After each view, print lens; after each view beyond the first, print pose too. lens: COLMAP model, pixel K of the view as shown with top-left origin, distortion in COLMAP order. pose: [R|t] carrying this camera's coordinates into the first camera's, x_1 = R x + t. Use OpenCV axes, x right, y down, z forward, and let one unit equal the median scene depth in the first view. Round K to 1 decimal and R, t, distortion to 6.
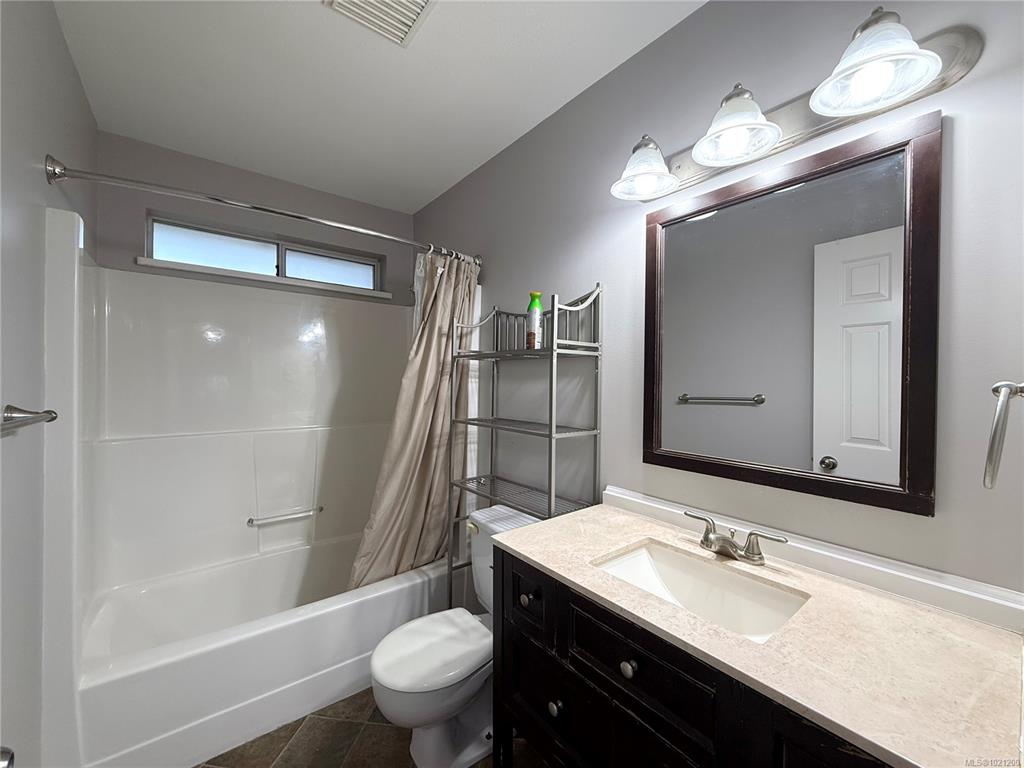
lens RADIAL K [[405.8, 0, 509.3], [0, 405.8, 384.2], [0, 0, 1]] dist [-0.000701, 0.000293]
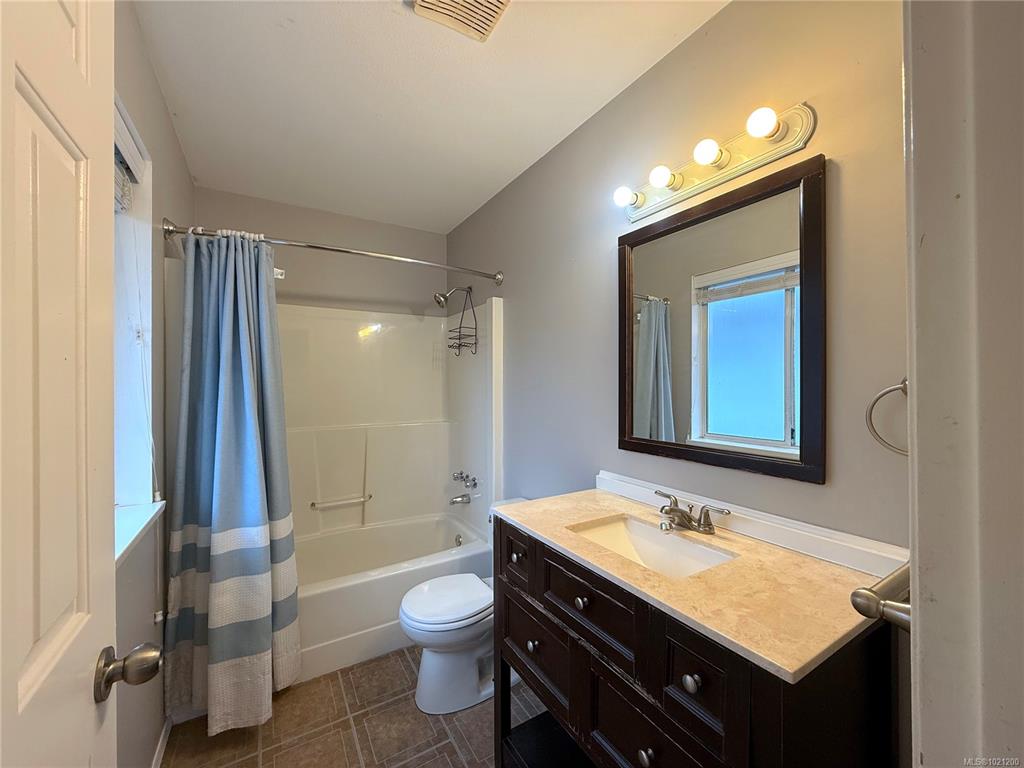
lens RADIAL K [[405.8, 0, 509.3], [0, 405.8, 384.2], [0, 0, 1]] dist [-0.000701, 0.000293]
pose [[0.992024, -0.016772, -0.124924, 0.174485], [0.016000, 0.999846, -0.007178, 0.010397], [0.125026, 0.005122, 0.992140, -0.217151]]
